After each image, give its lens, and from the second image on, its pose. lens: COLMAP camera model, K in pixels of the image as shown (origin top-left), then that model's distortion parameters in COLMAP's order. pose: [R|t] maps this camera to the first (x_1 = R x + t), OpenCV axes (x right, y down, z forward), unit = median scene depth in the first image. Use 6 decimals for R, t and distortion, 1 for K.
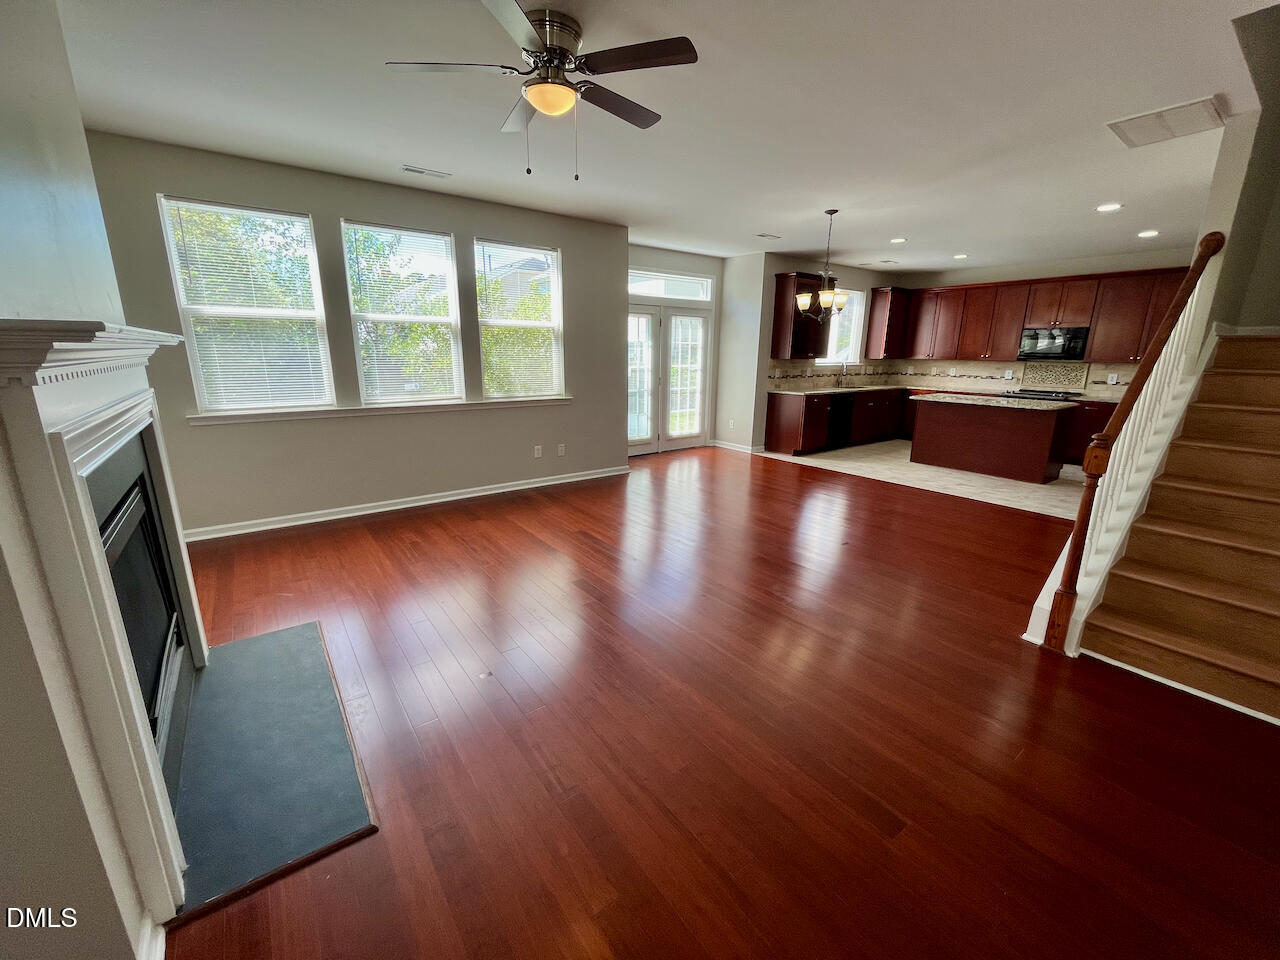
lens RADIAL K [[520.4, 0, 637.3], [0, 520.4, 481.3], [0, 0, 1]] dist [0.001838, -0.000496]
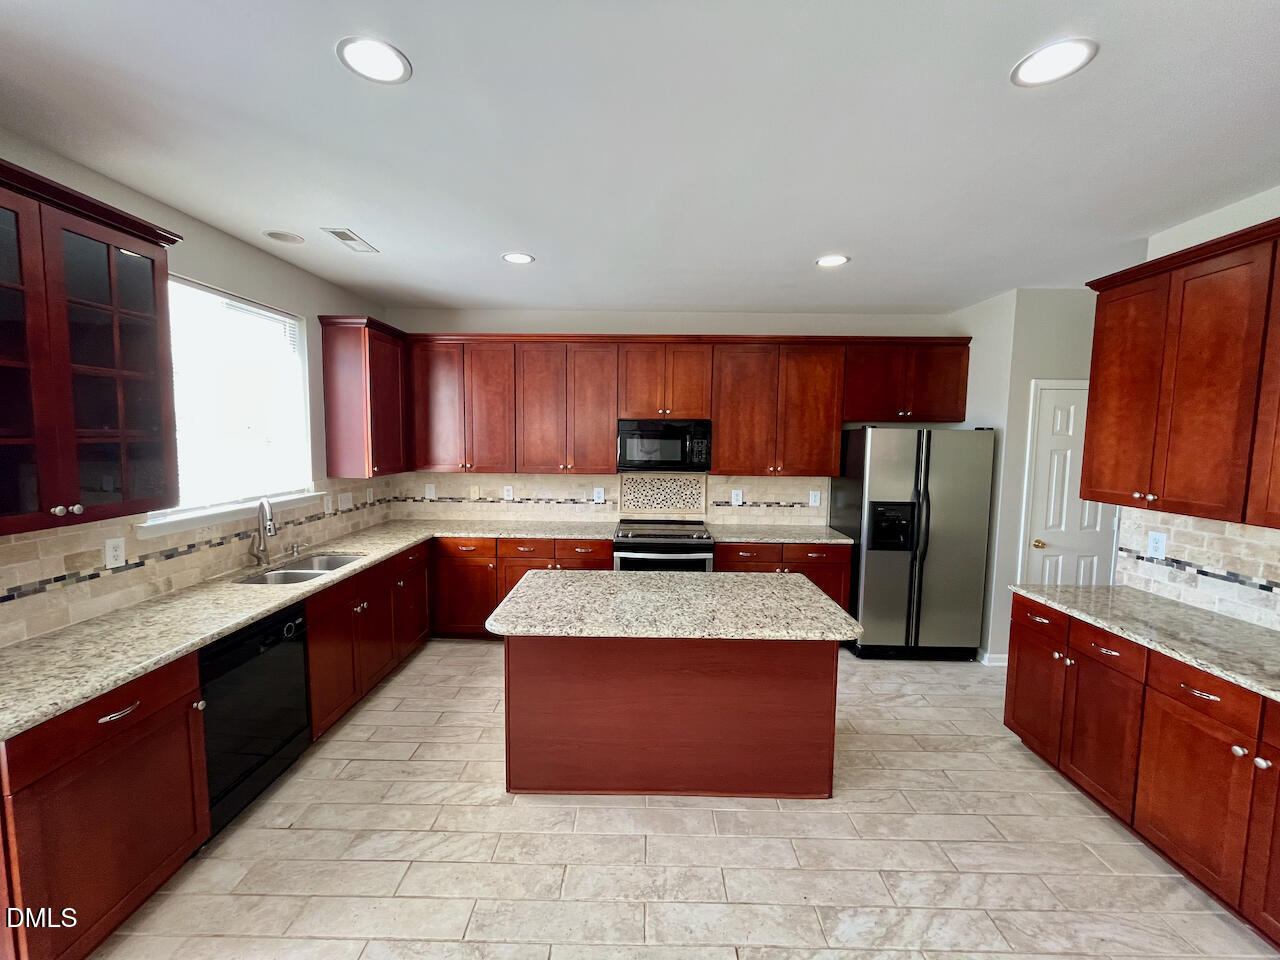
lens RADIAL K [[520.4, 0, 634.7], [0, 520.4, 479.1], [0, 0, 1]] dist [0.001838, -0.000496]
pose [[0.609727, -0.072410, 0.789297, 0.274088], [0.190696, 0.979969, -0.057409, -0.175048], [-0.769330, 0.185519, 0.611322, 0.592282]]
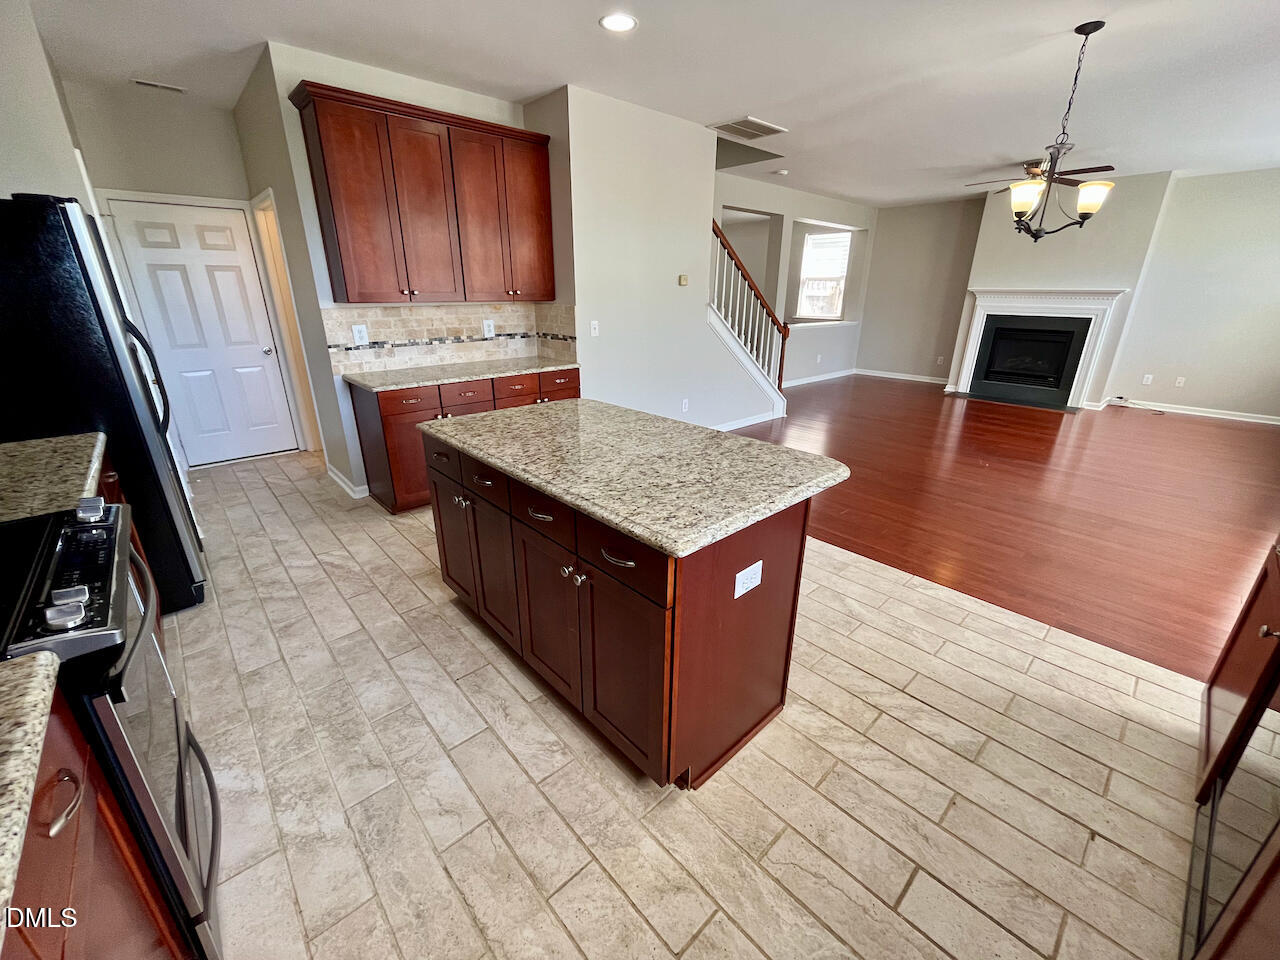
lens RADIAL K [[520.4, 0, 638.7], [0, 520.4, 481.3], [0, 0, 1]] dist [0.001838, -0.000496]
pose [[-0.994438, 0.019465, -0.103513, 0.515618], [-0.042404, 0.825621, 0.562630, -0.238484], [0.096414, 0.563890, -0.820203, 0.957882]]
